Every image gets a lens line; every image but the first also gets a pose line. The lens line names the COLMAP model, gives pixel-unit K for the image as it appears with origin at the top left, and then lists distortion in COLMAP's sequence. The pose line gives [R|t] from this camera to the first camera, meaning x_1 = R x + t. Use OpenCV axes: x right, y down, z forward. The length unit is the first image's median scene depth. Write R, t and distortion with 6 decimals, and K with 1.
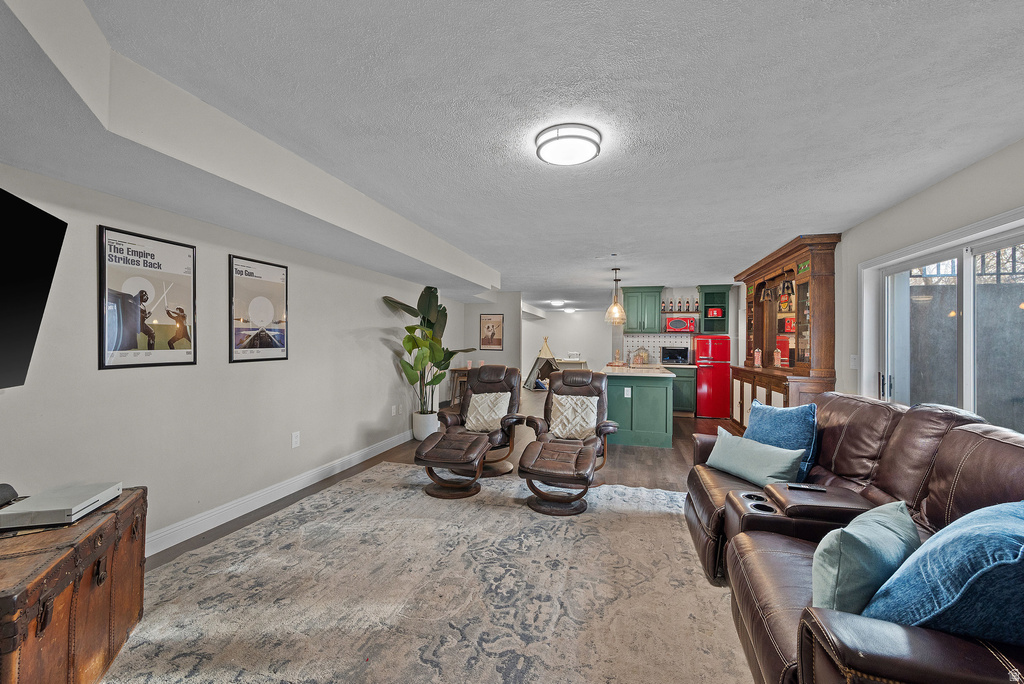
lens RADIAL K [[400.2, 0, 508.3], [0, 400.2, 338.2], [0, 0, 1]] dist [0.000022, 0.000088]
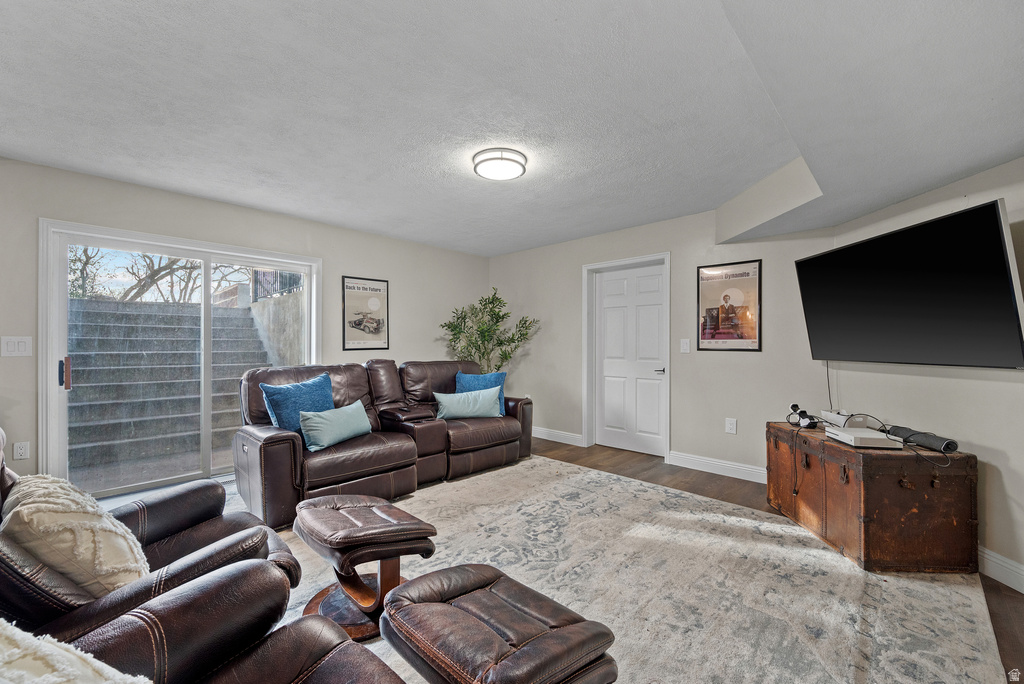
lens RADIAL K [[400.2, 0, 517.2], [0, 400.2, 345.7], [0, 0, 1]] dist [0.000022, 0.000088]
pose [[-0.877910, -0.012943, 0.478651, -0.490109], [-0.017806, 0.999826, -0.005623, 0.074046], [-0.478495, -0.013460, -0.877987, 2.058813]]
